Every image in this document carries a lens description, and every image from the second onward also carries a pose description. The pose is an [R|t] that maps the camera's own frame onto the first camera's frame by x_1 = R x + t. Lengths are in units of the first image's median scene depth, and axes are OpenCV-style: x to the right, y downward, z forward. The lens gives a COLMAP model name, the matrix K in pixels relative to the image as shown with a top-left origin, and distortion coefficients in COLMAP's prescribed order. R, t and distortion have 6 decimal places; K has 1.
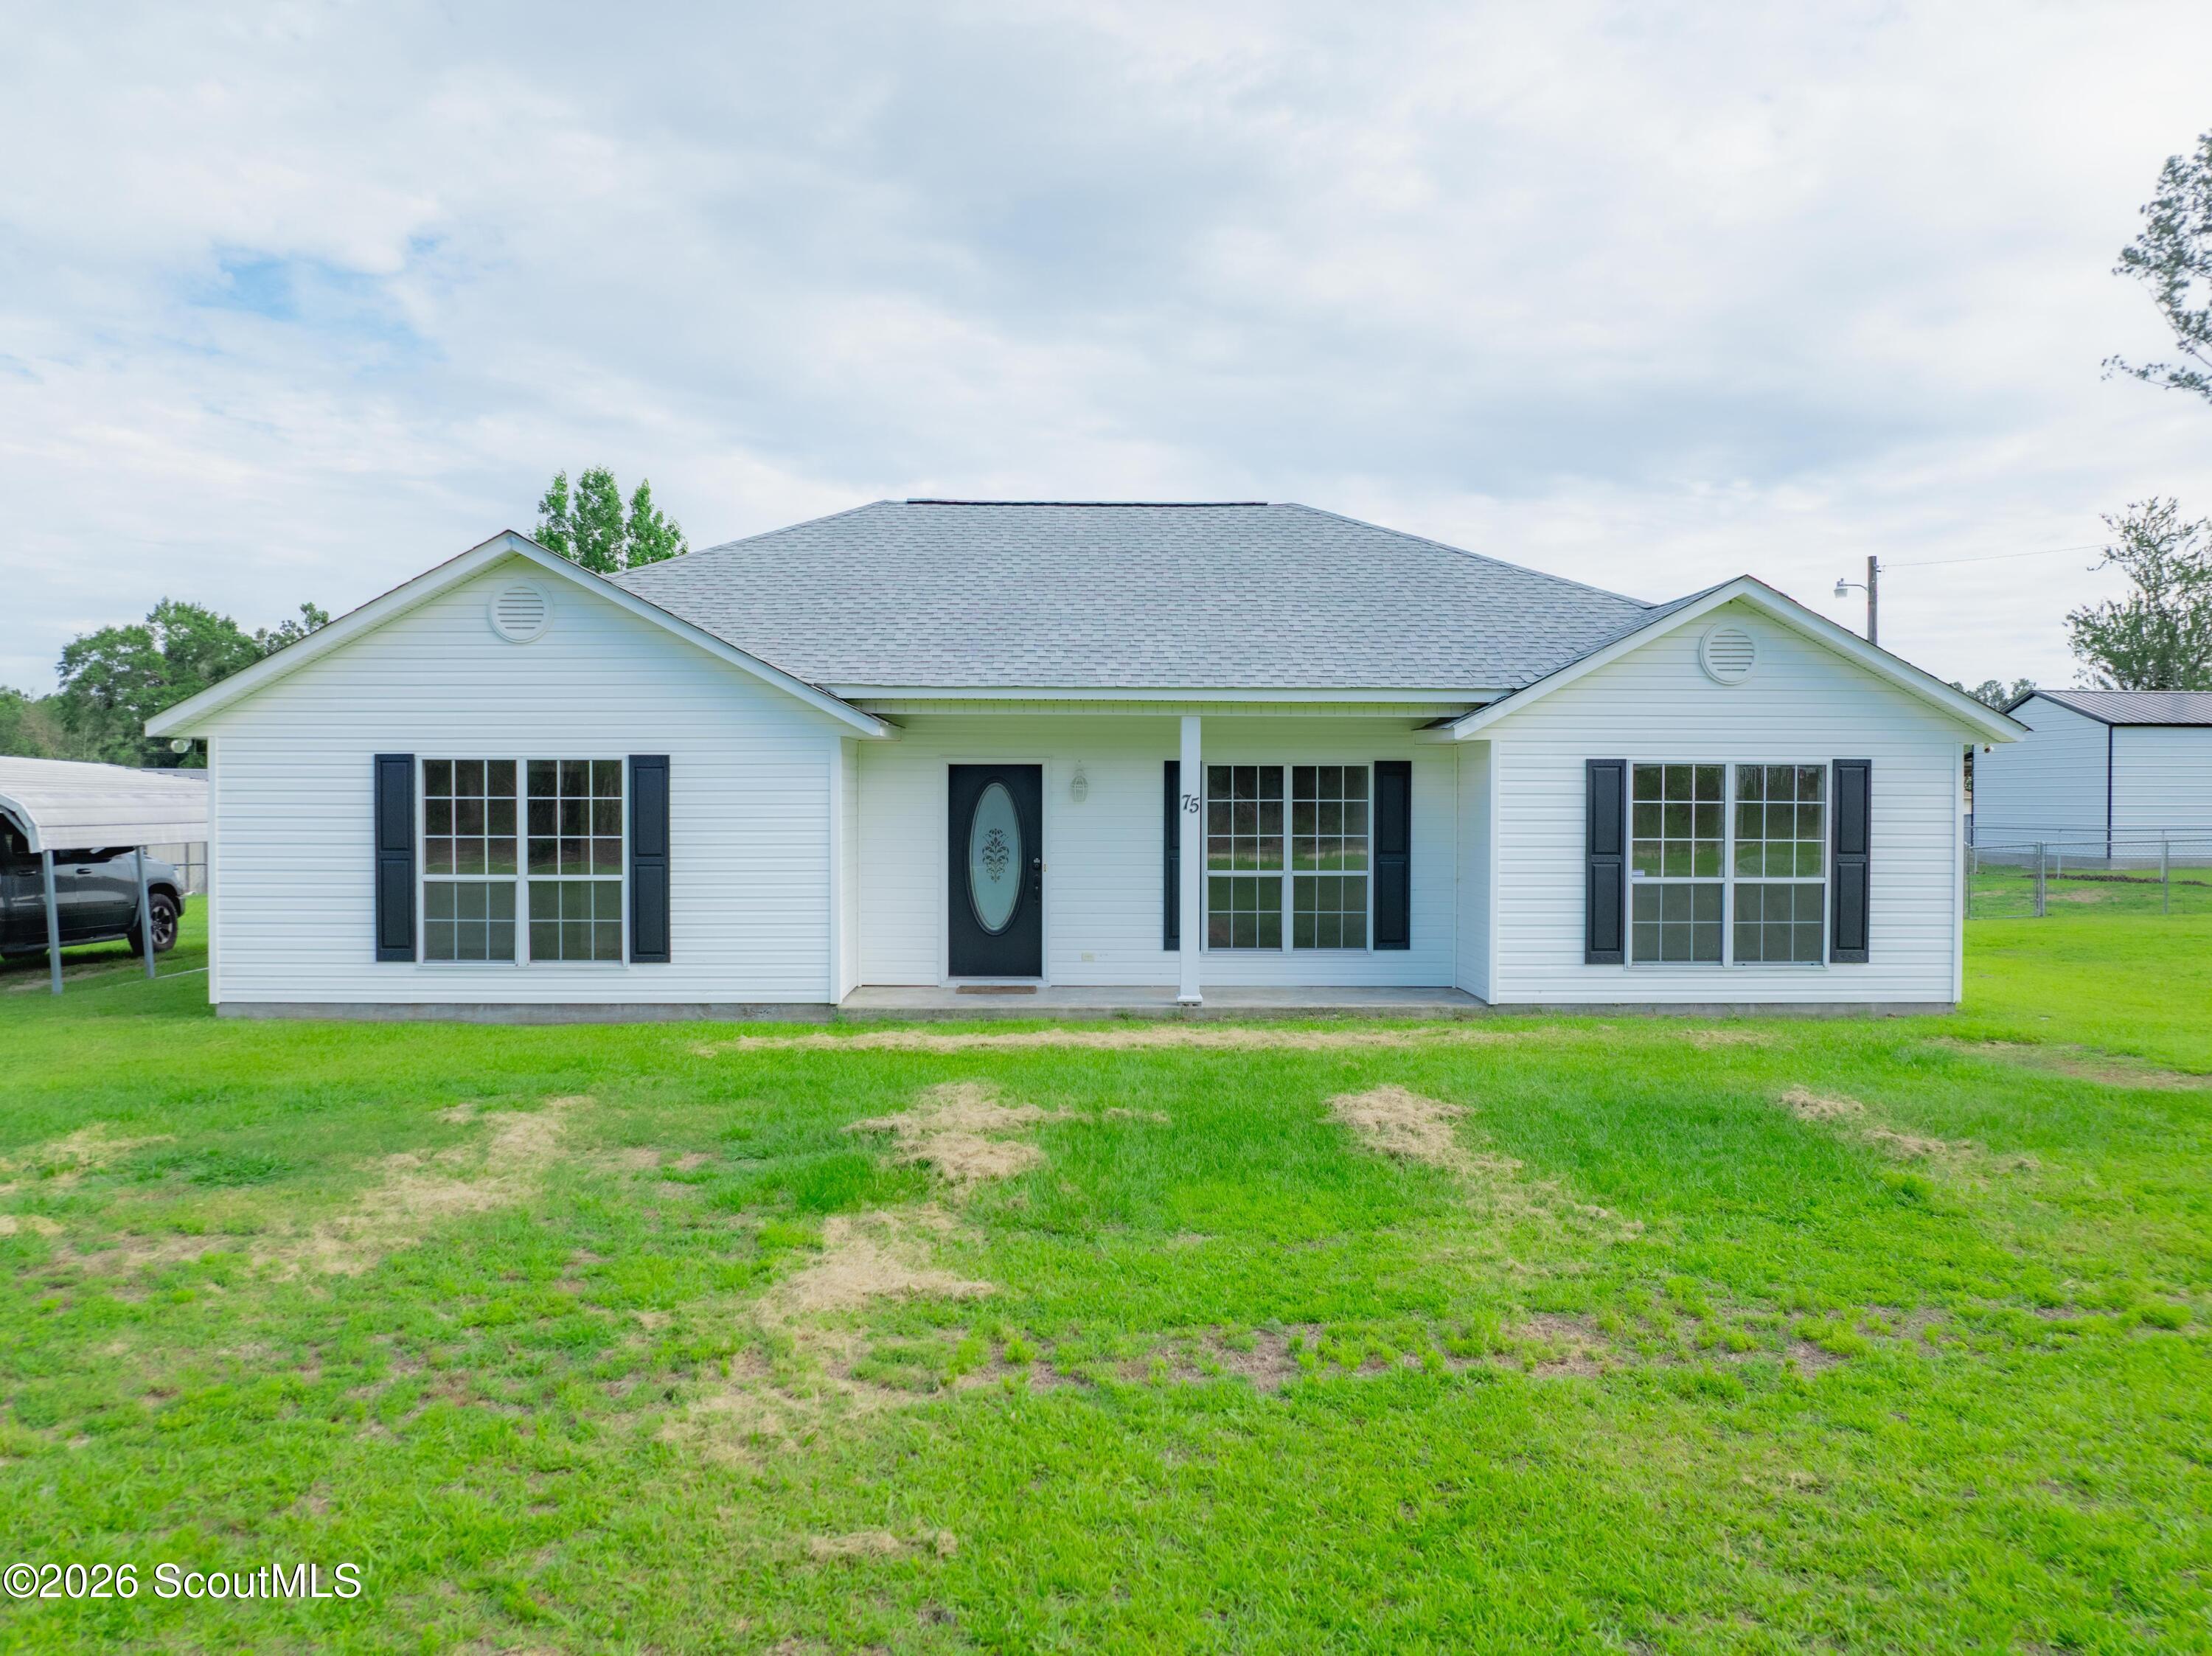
lens RADIAL K [[1557.9, 0, 1096.5], [0, 1557.9, 816.0], [0, 0, 1]] dist [-0.041242, 0.010420]
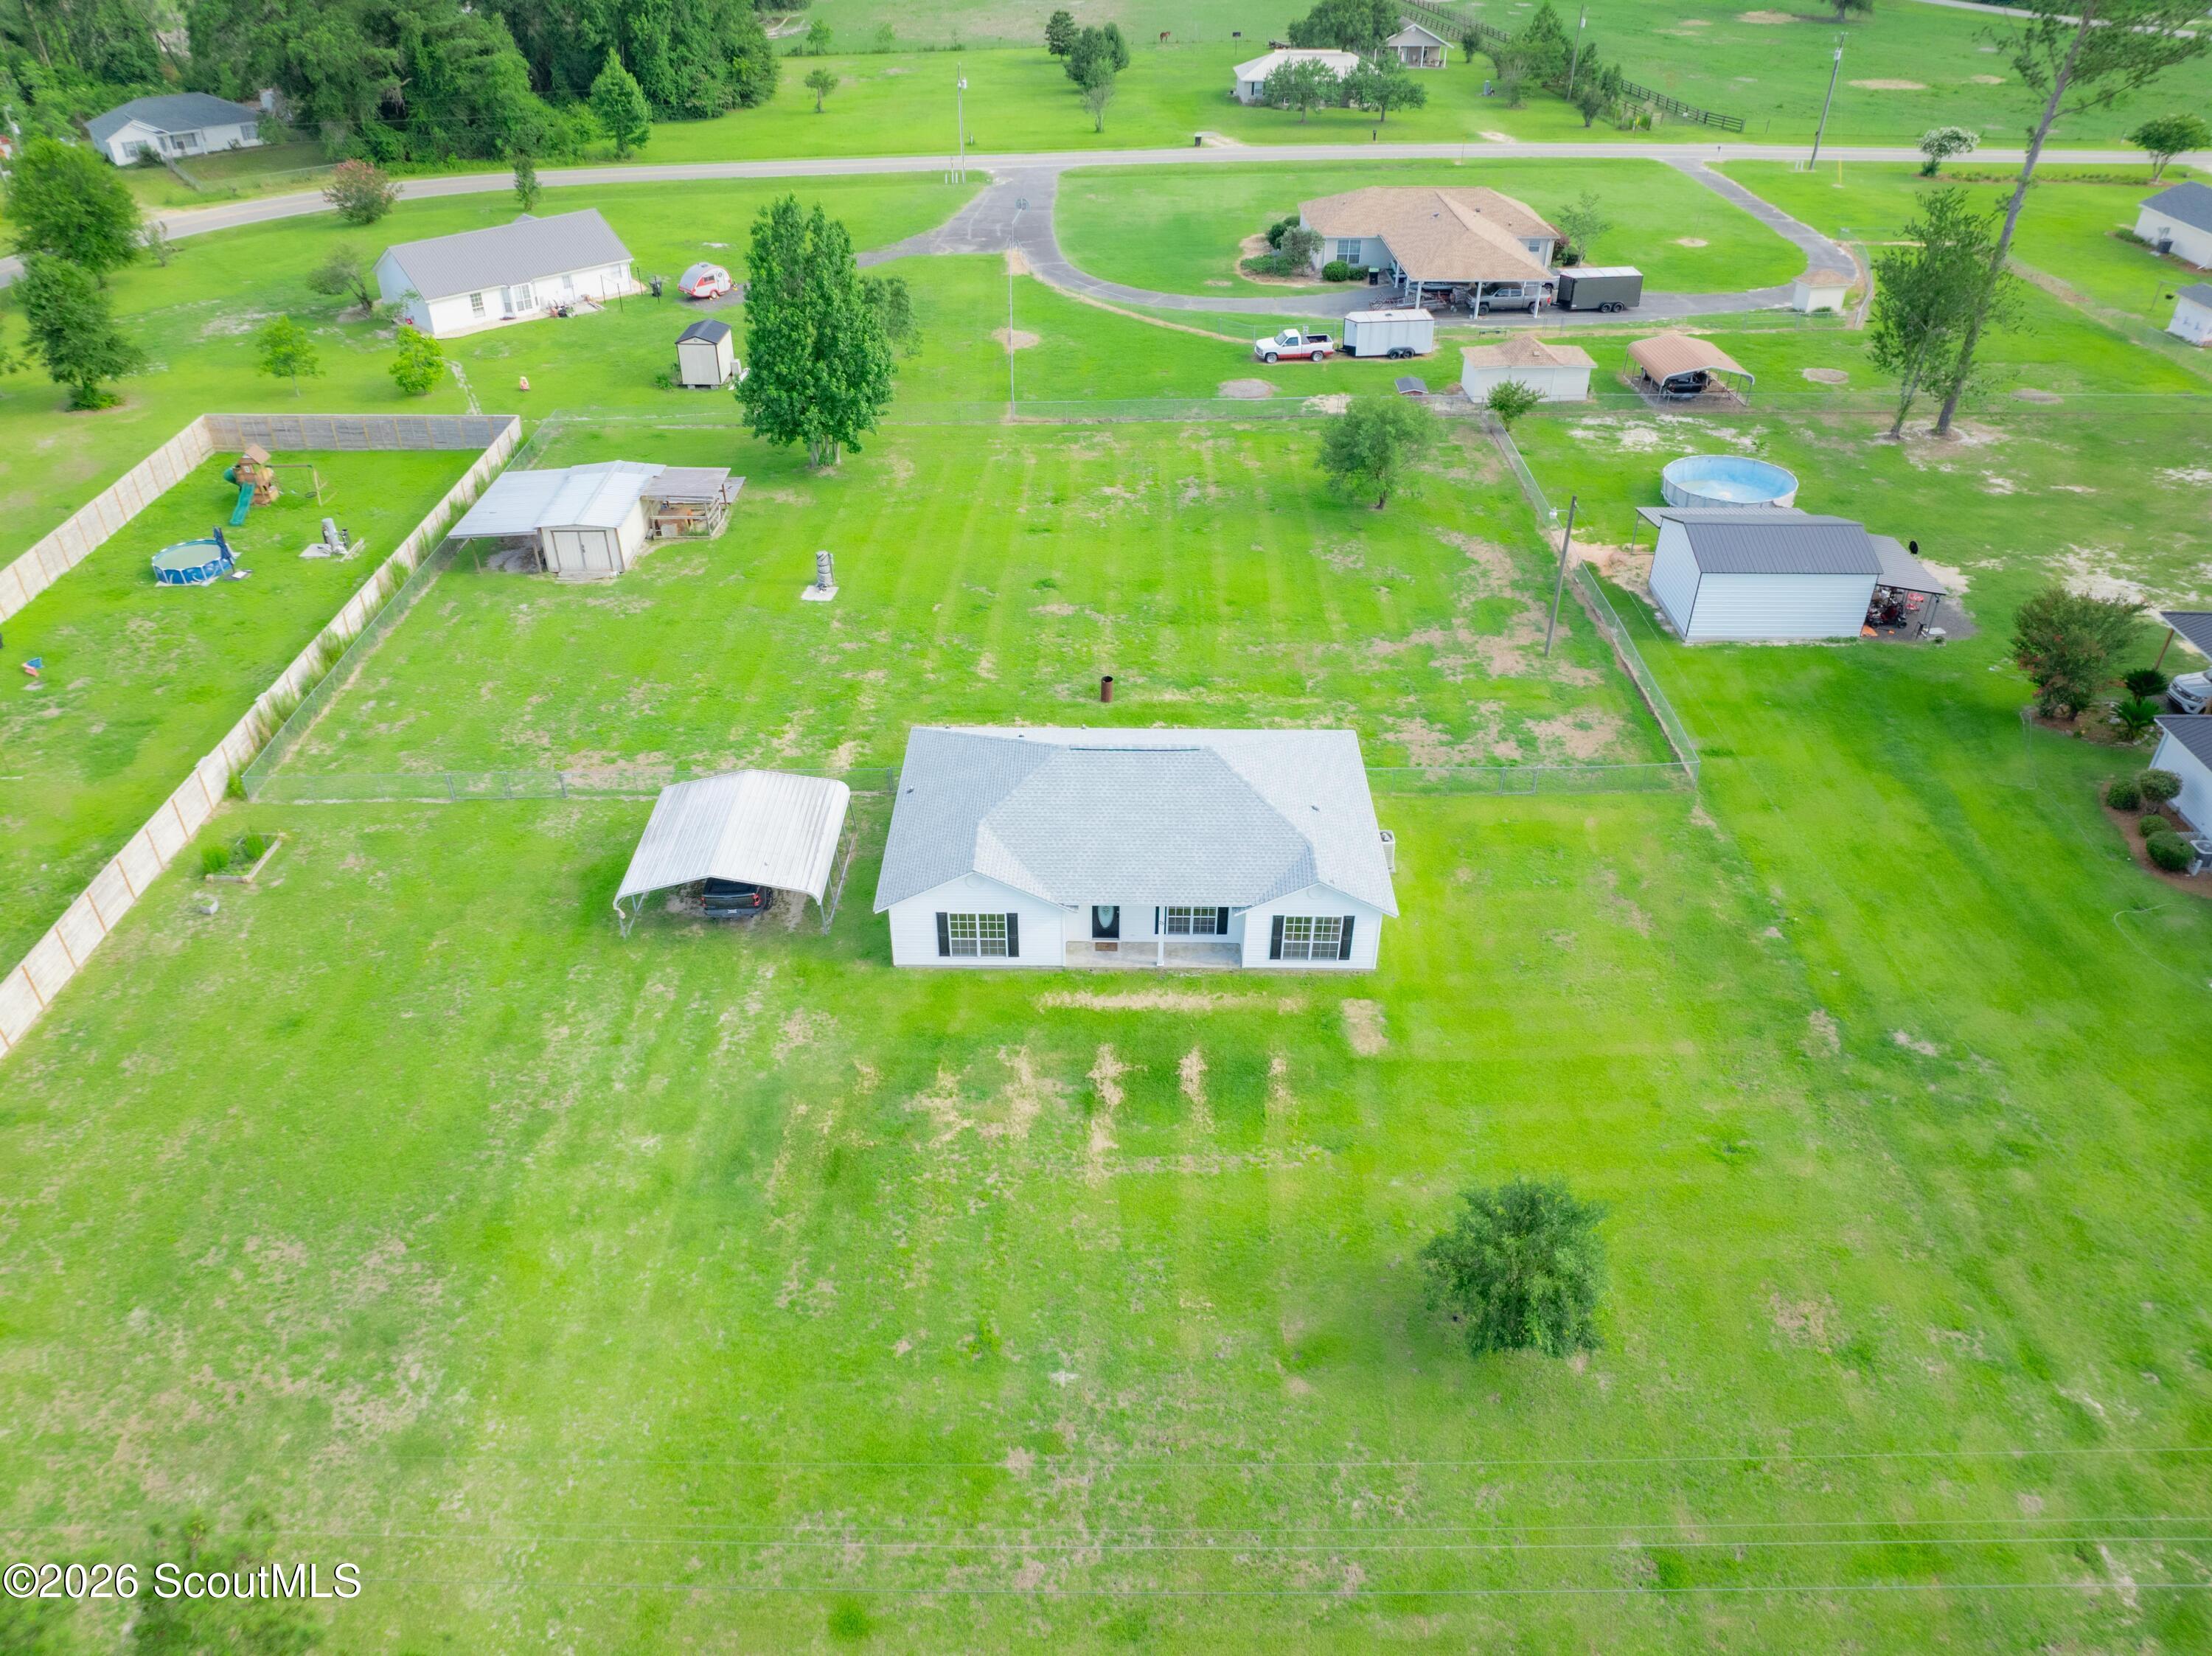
lens RADIAL K [[1557.9, 0, 1103.8], [0, 1557.9, 818.2], [0, 0, 1]] dist [-0.041242, 0.010420]
pose [[0.999654, 0.016855, -0.020195, -0.005156], [-0.002580, 0.826848, 0.562419, -2.222391], [0.026178, -0.562172, 0.826606, -1.834196]]
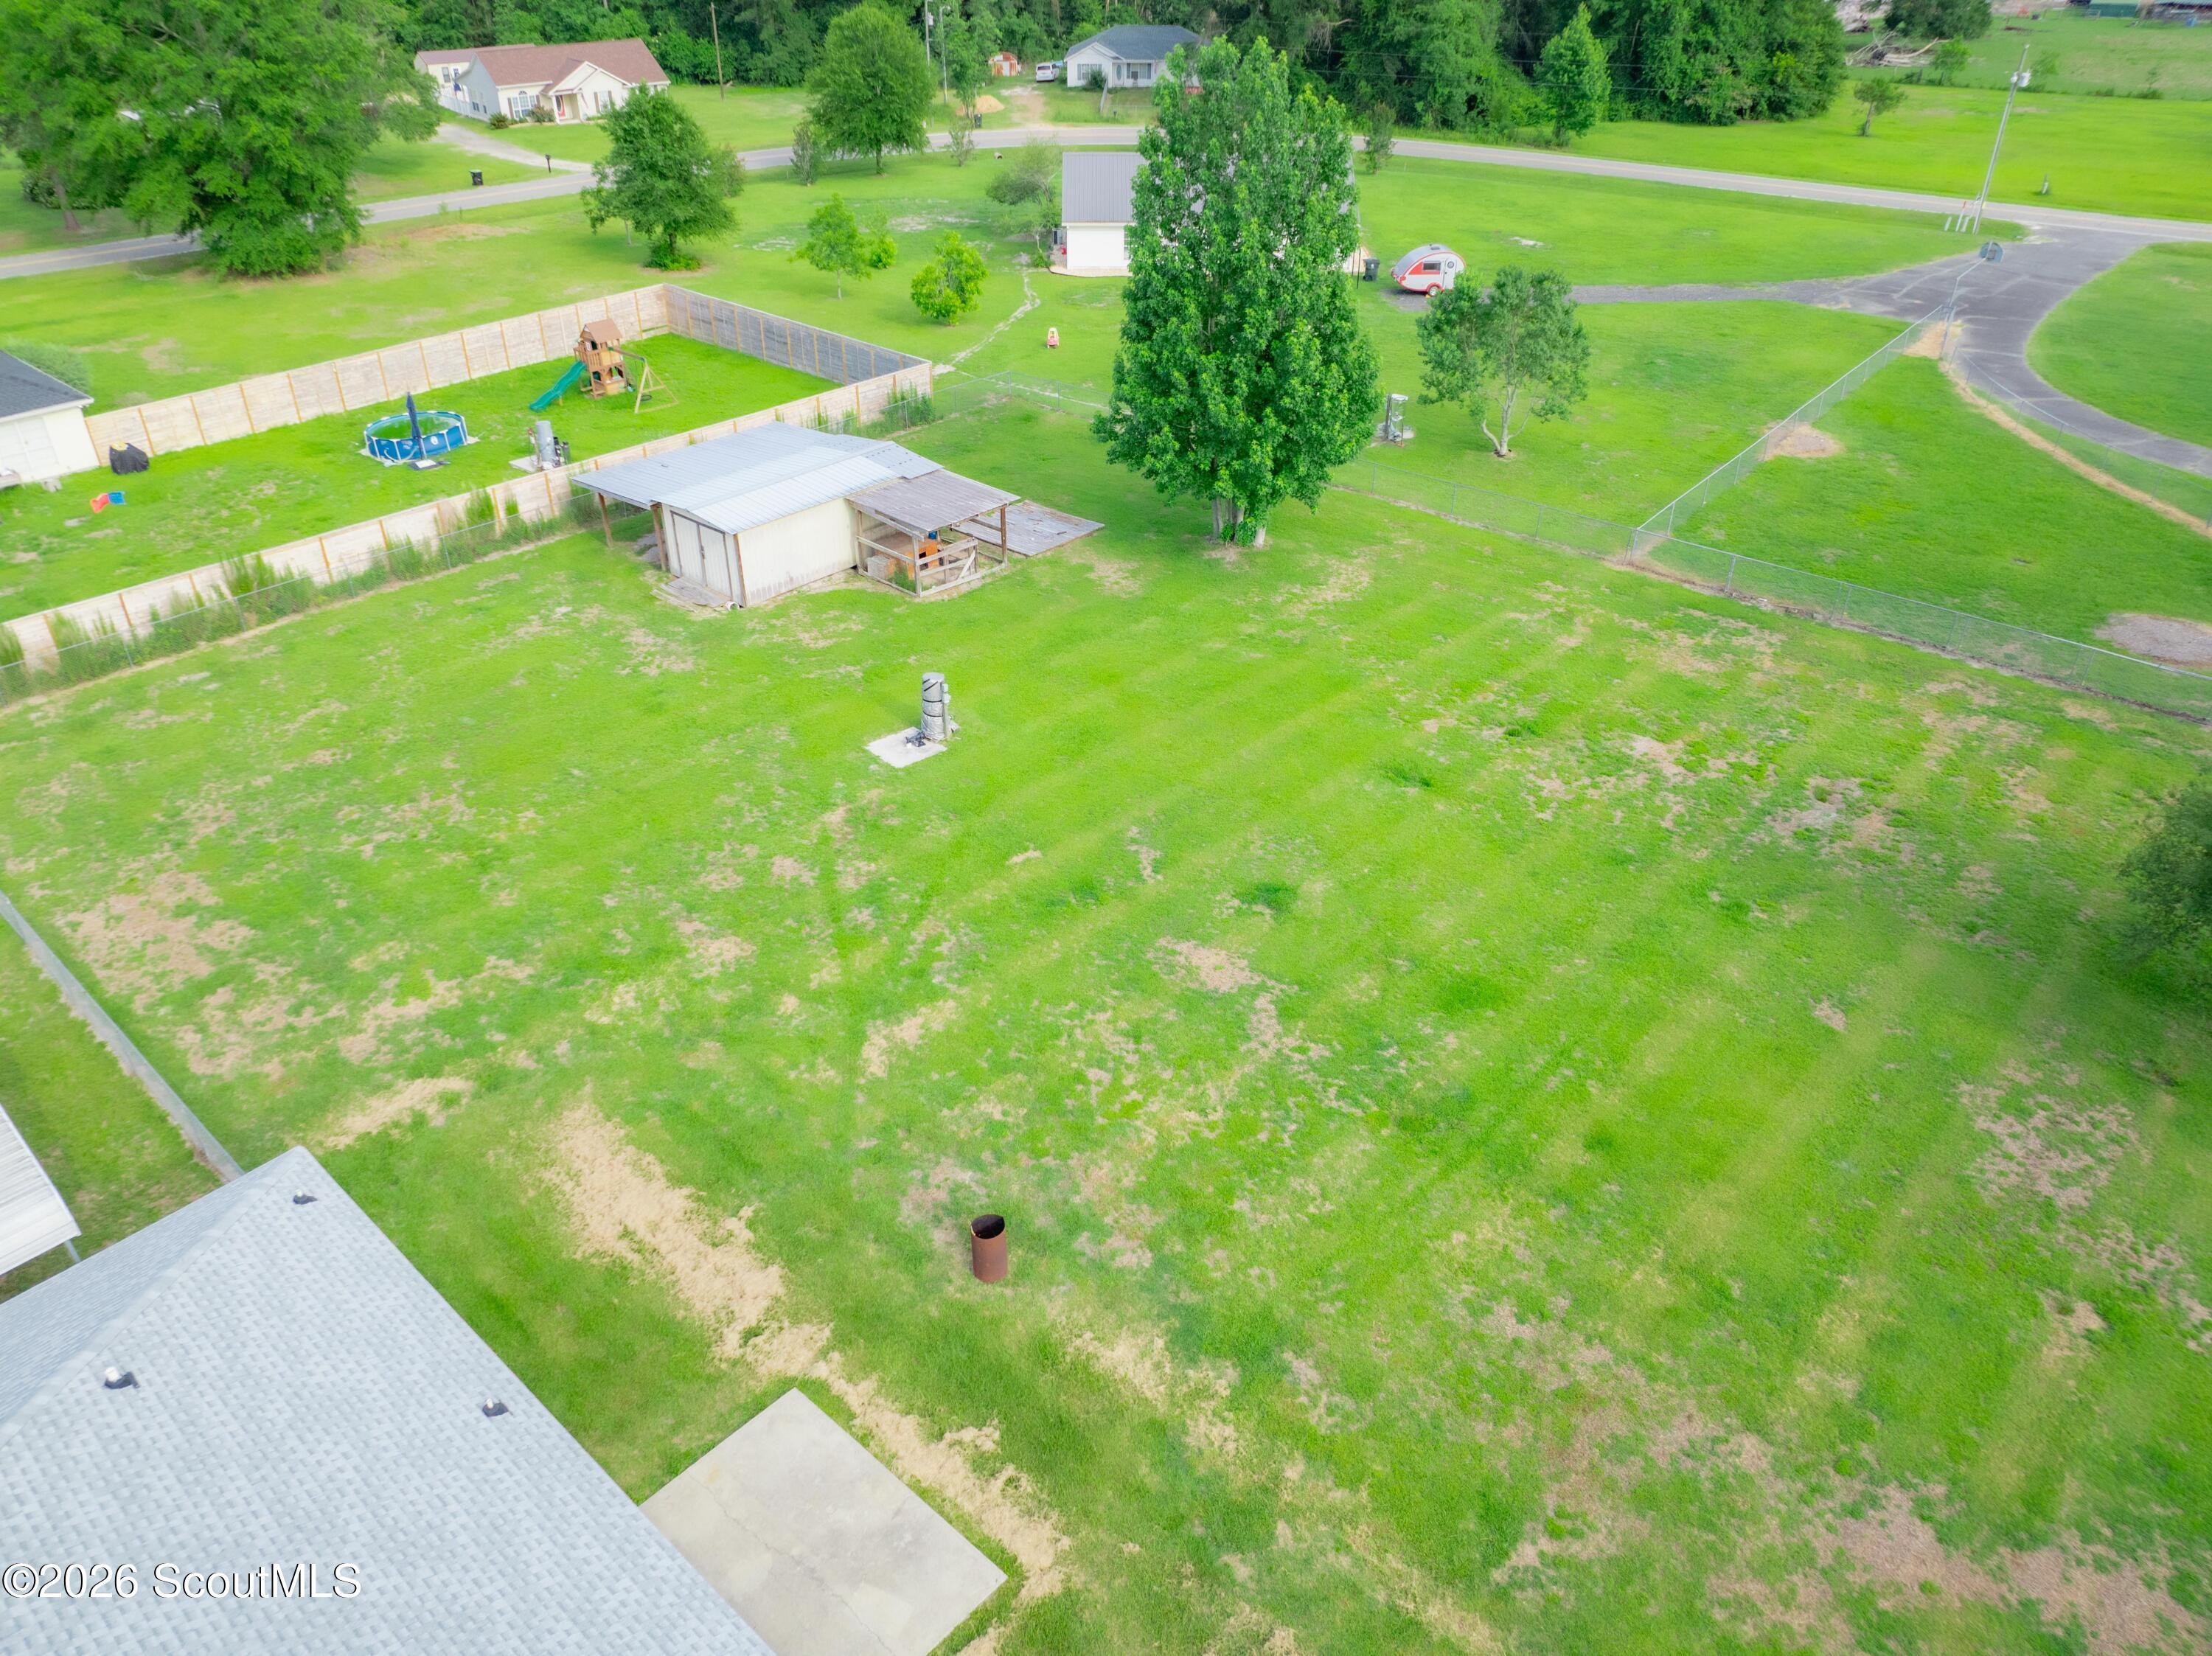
lens RADIAL K [[1557.9, 0, 1101.6], [0, 1557.9, 822.8], [0, 0, 1]] dist [-0.041242, 0.010420]
pose [[0.729350, 0.368302, -0.576544, 0.814305], [-0.007757, 0.847124, 0.531338, -1.222133], [0.684097, -0.383059, 0.620707, 1.458203]]
